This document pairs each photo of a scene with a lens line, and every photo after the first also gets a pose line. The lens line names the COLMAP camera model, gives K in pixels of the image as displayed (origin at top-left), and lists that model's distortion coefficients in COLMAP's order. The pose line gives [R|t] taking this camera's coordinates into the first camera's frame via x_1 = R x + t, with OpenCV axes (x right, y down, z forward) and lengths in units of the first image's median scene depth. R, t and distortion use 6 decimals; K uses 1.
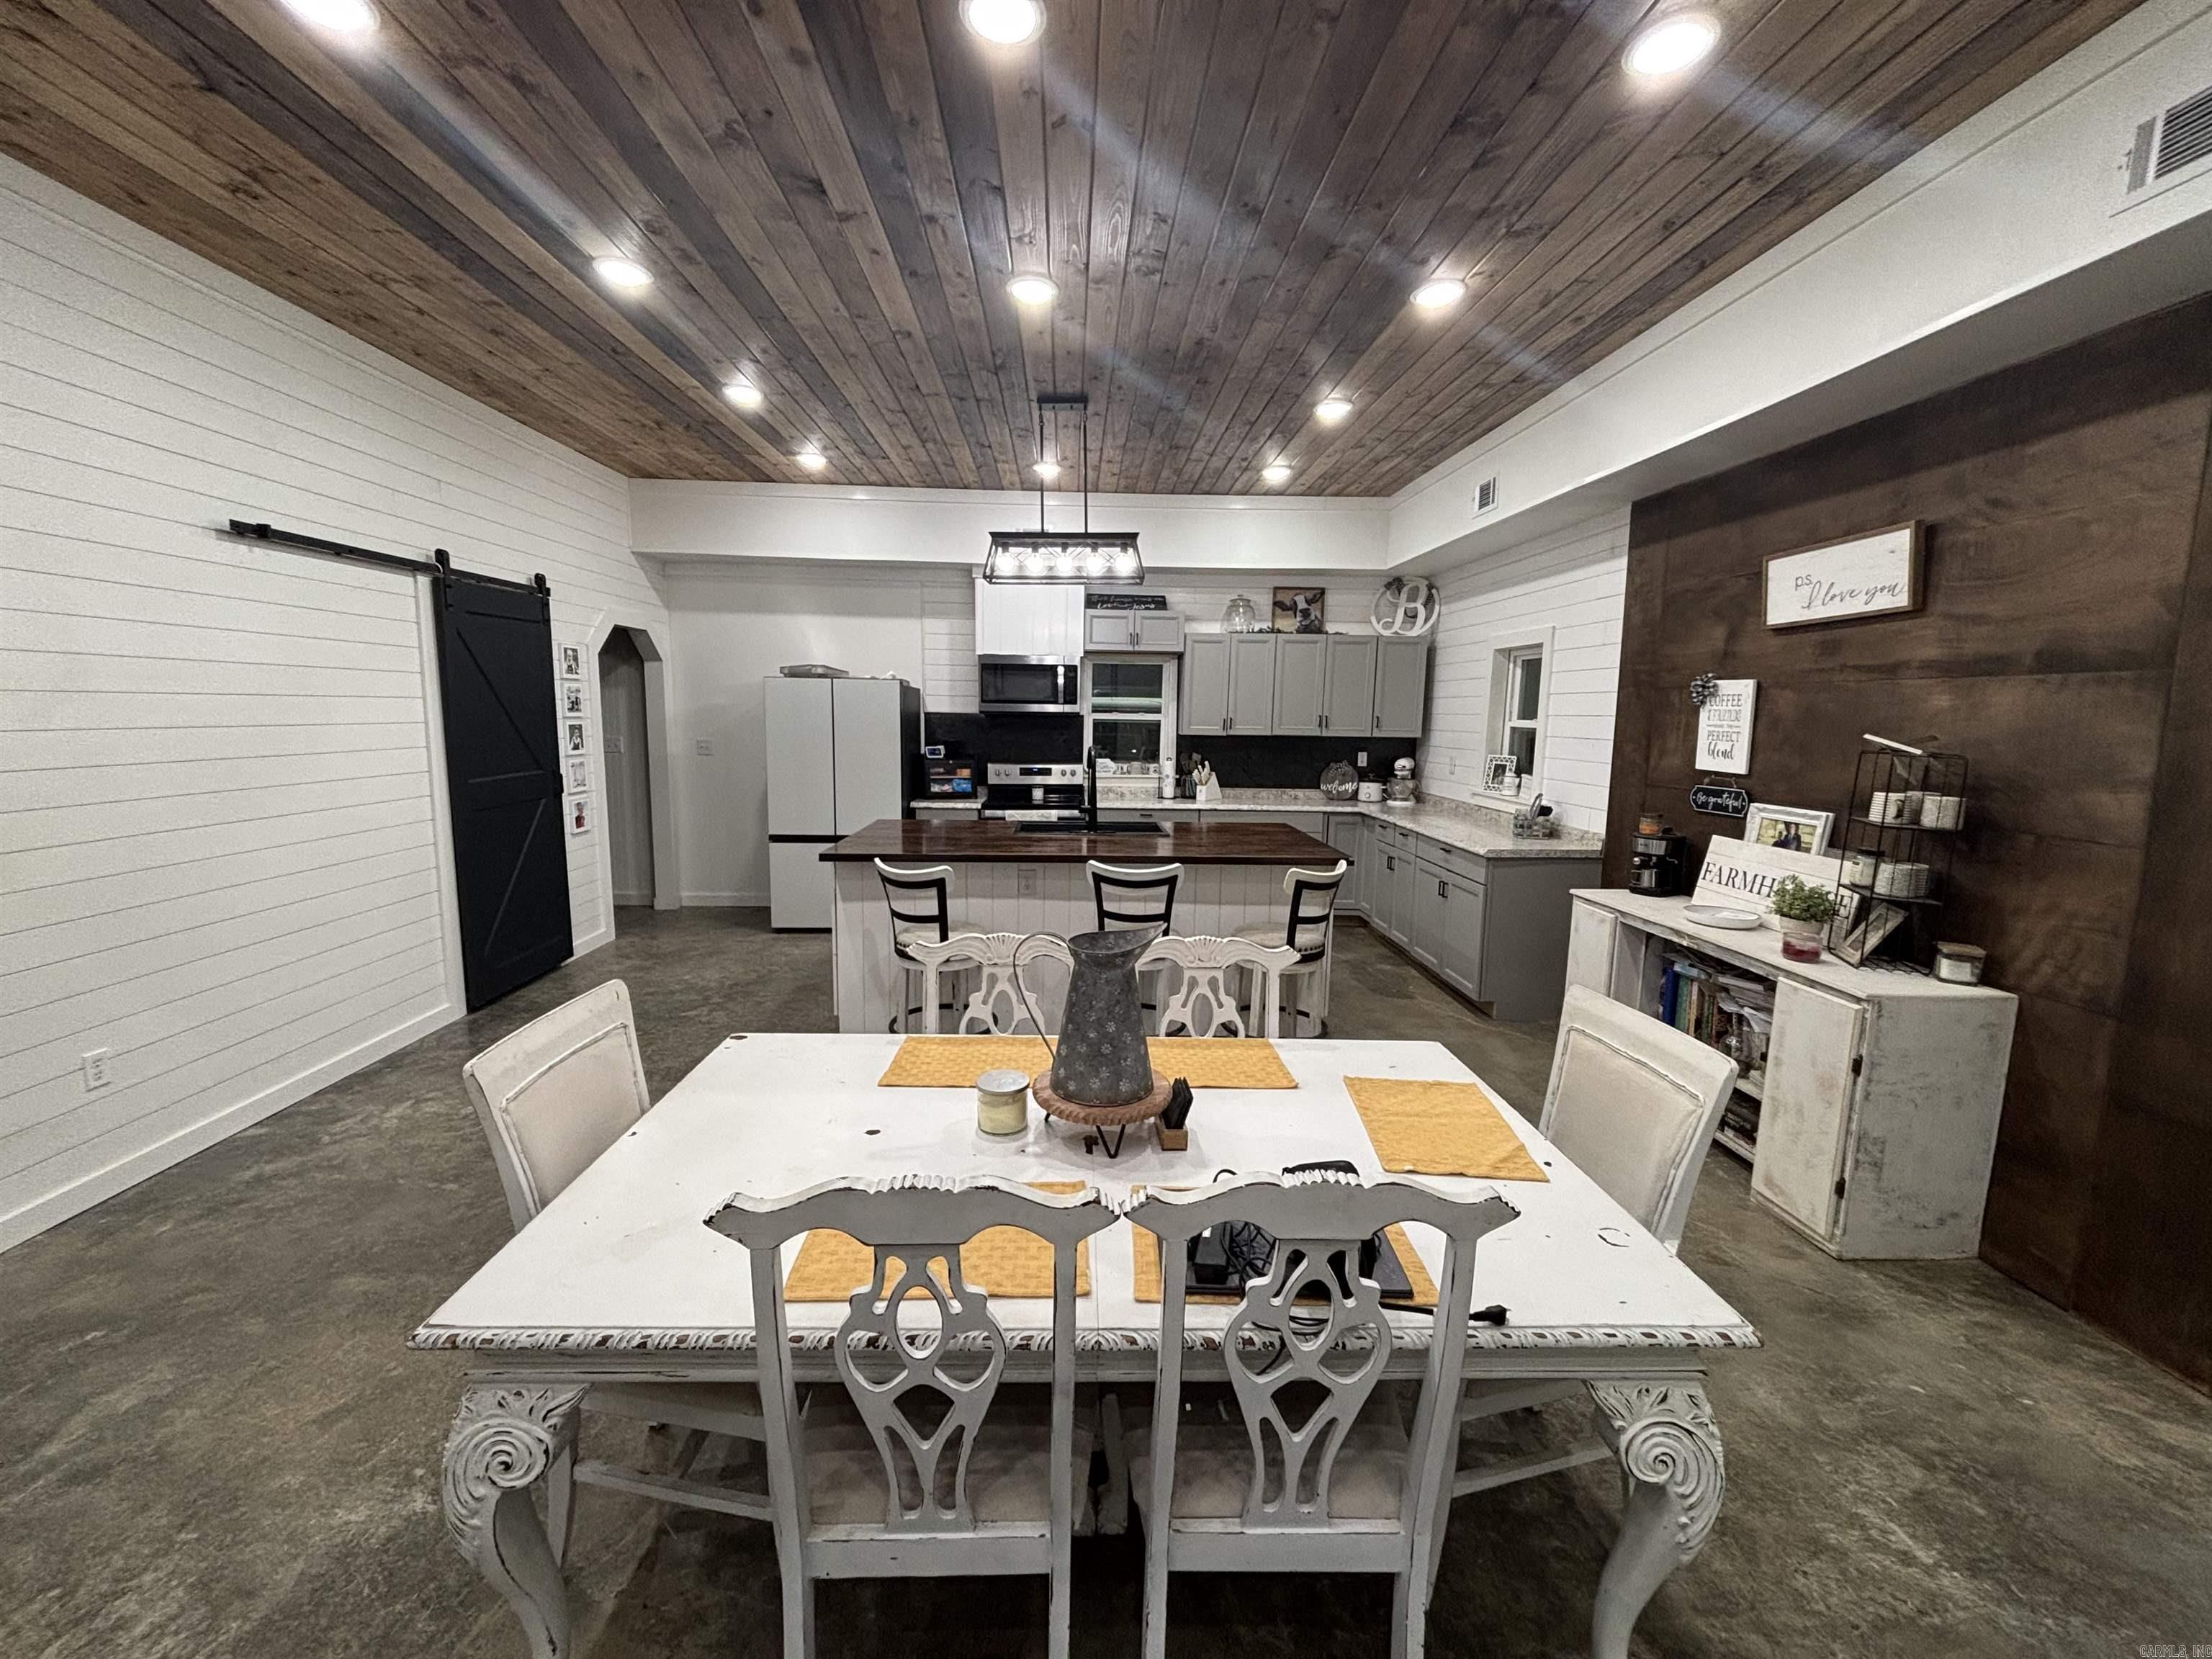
lens RADIAL K [[899.8, 0, 1097.4], [0, 899.8, 828.0], [0, 0, 1]] dist [0.002966, -0.001794]
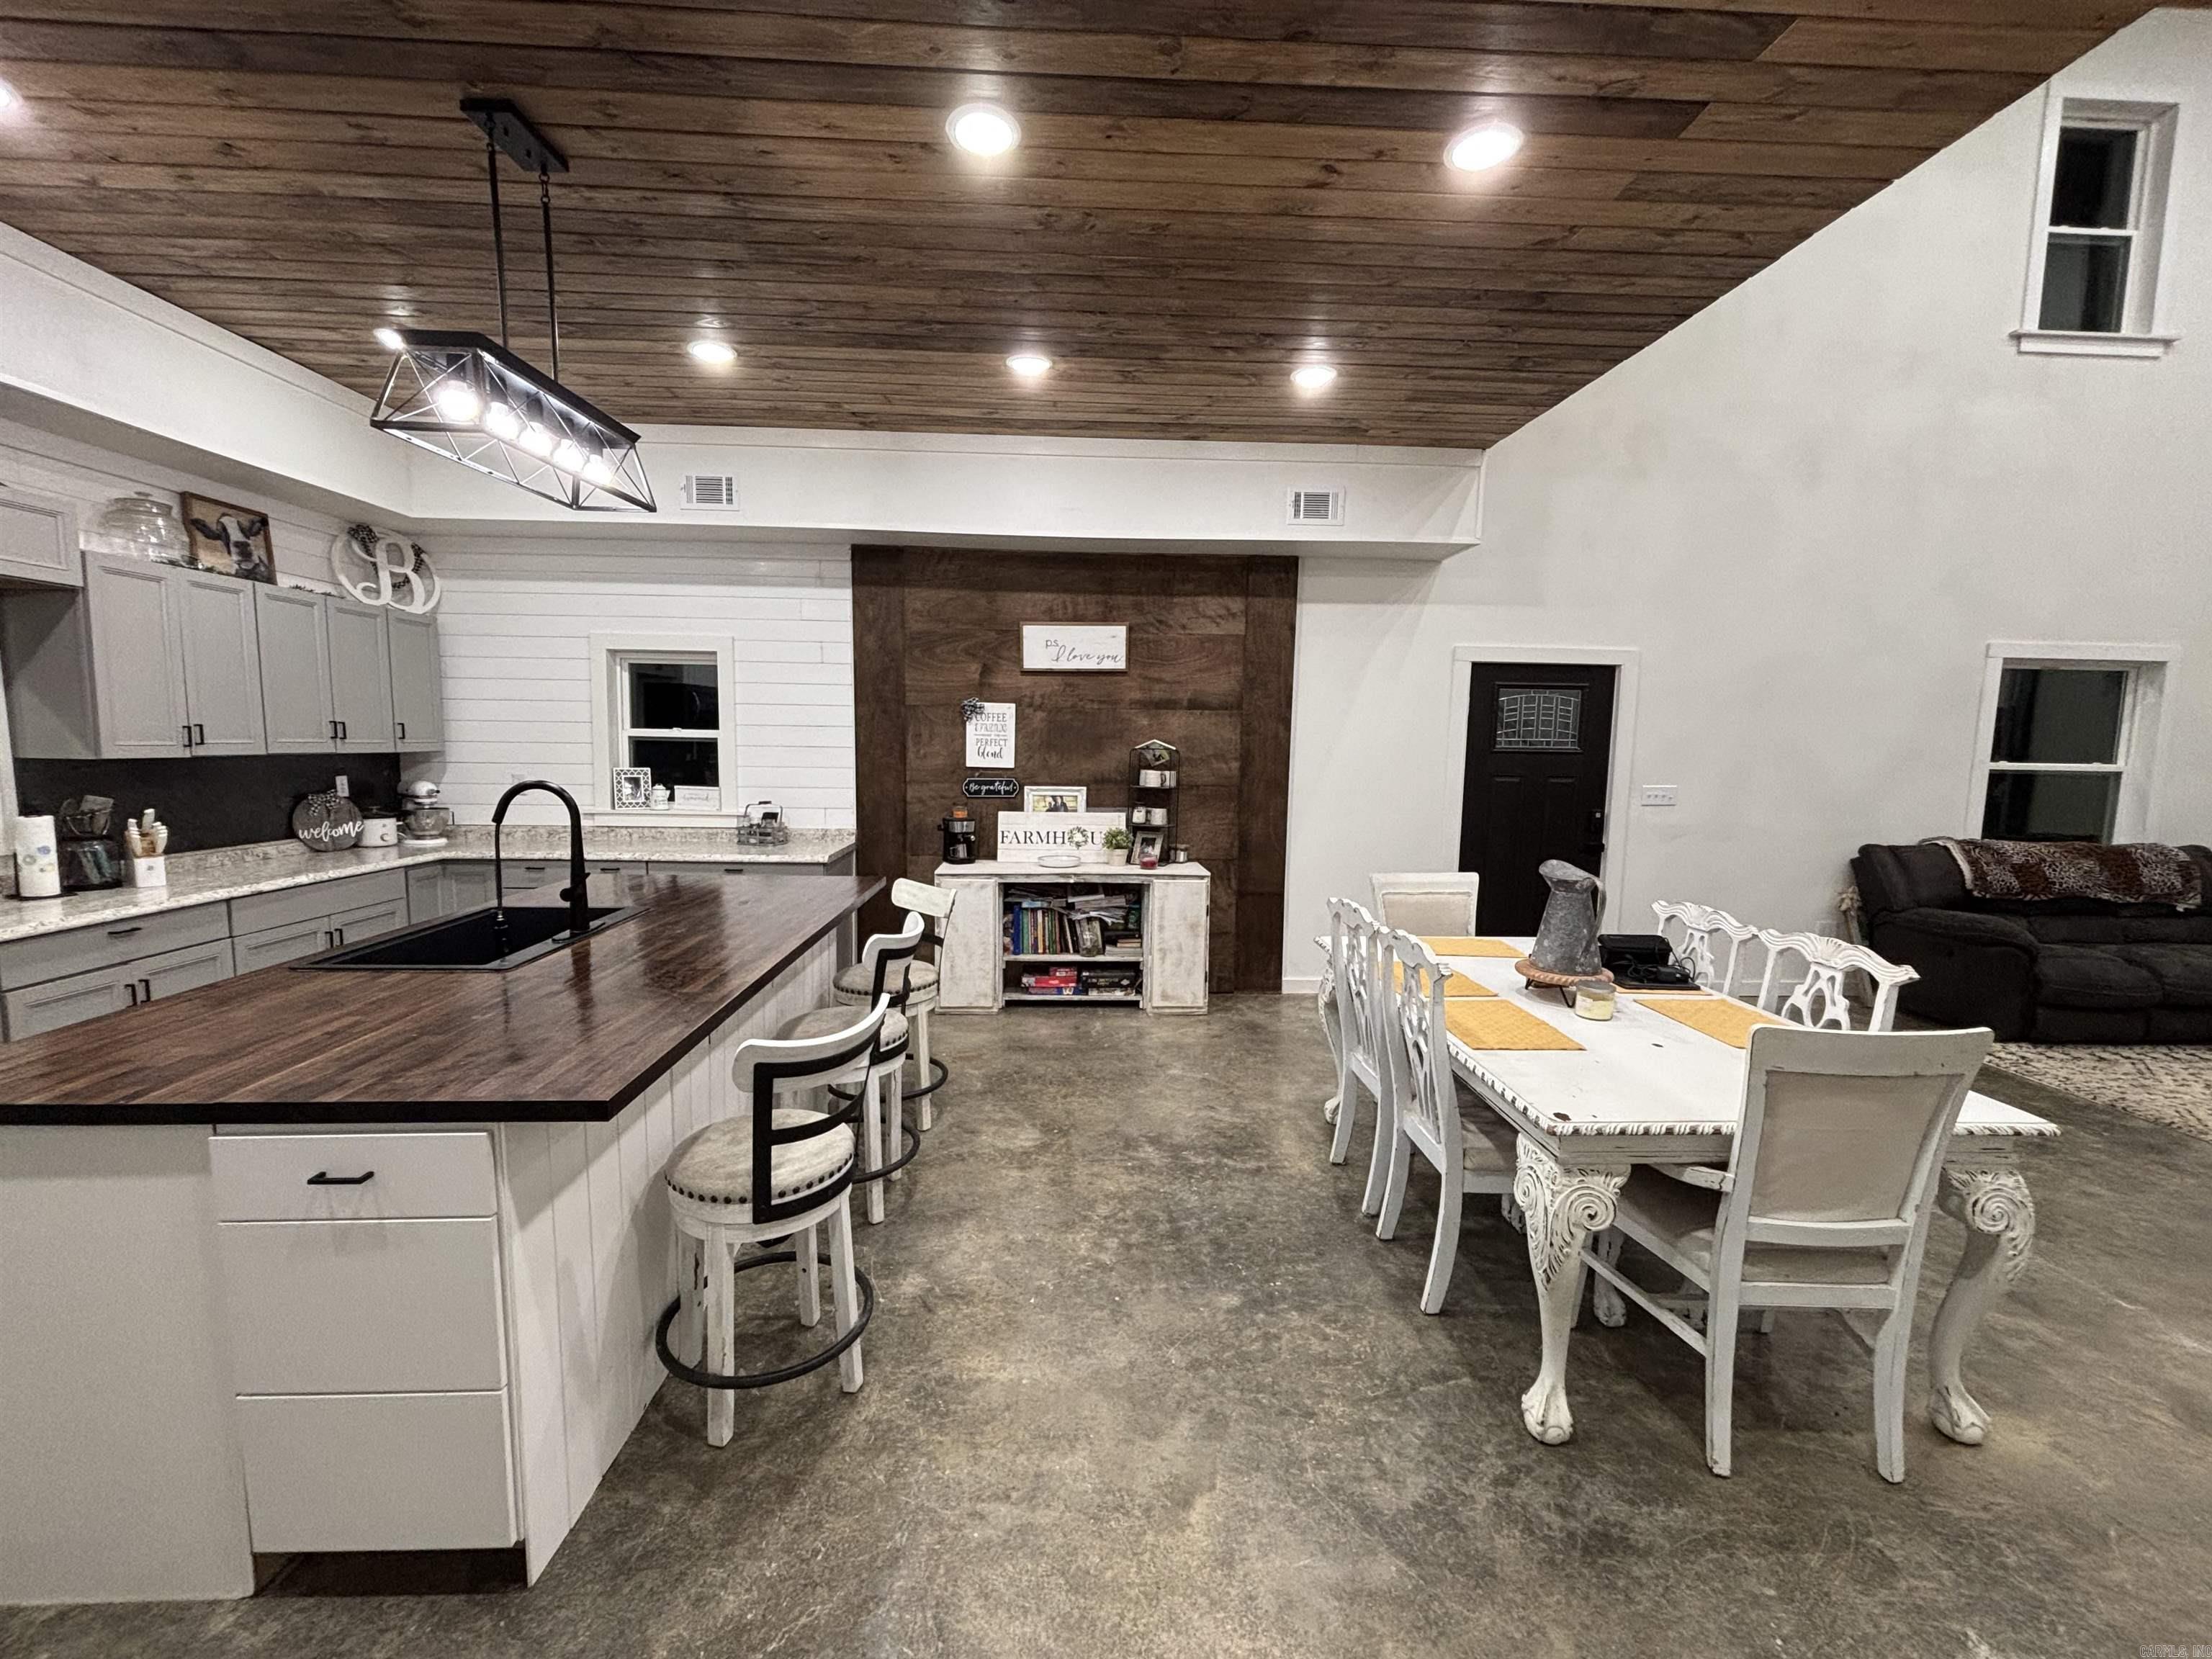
lens RADIAL K [[899.8, 0, 1110.0], [0, 899.8, 842.5], [0, 0, 1]] dist [0.002966, -0.001794]
pose [[-0.012293, -0.124842, 0.992100, -0.577644], [0.115345, 0.985375, 0.125425, -0.080597], [-0.993249, 0.115975, 0.002287, 0.654717]]
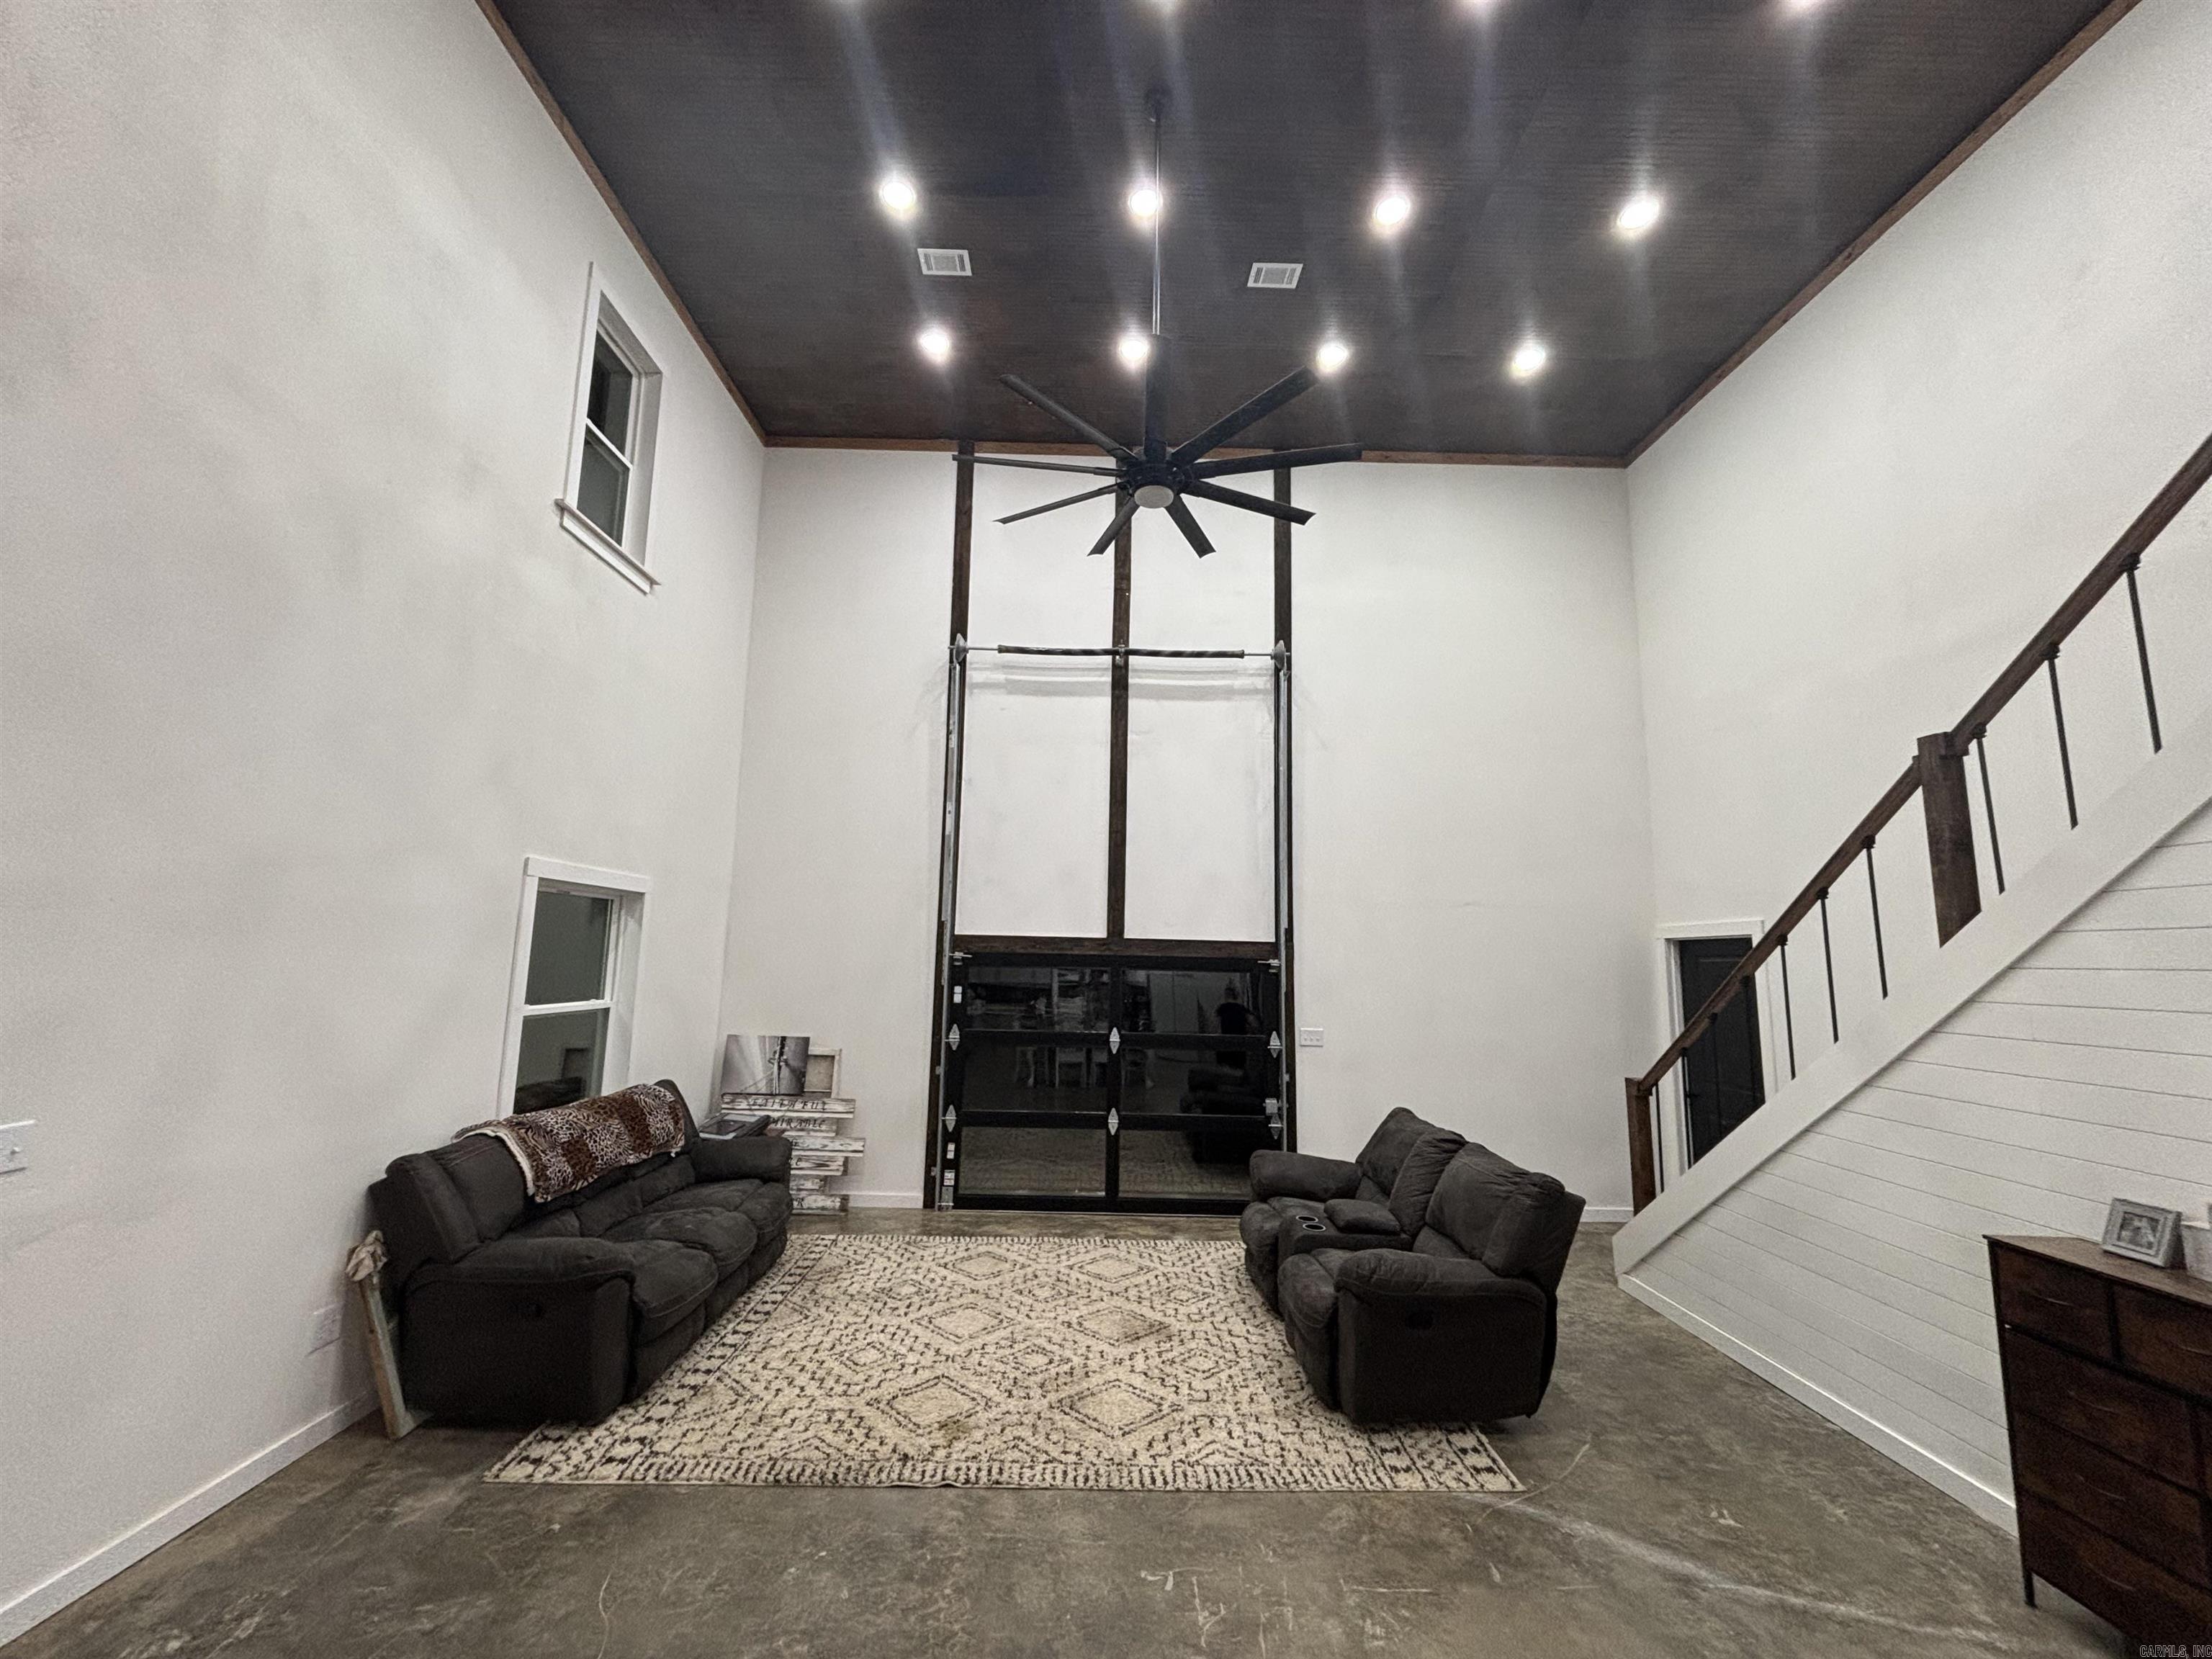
lens RADIAL K [[899.8, 0, 1112.1], [0, 899.8, 815.7], [0, 0, 1]] dist [0.002966, -0.001794]
pose [[-0.999325, -0.032615, 0.016883, -0.010757], [-0.032997, 0.999193, -0.022902, -0.097578], [-0.016122, -0.023444, -0.999595, 0.408668]]
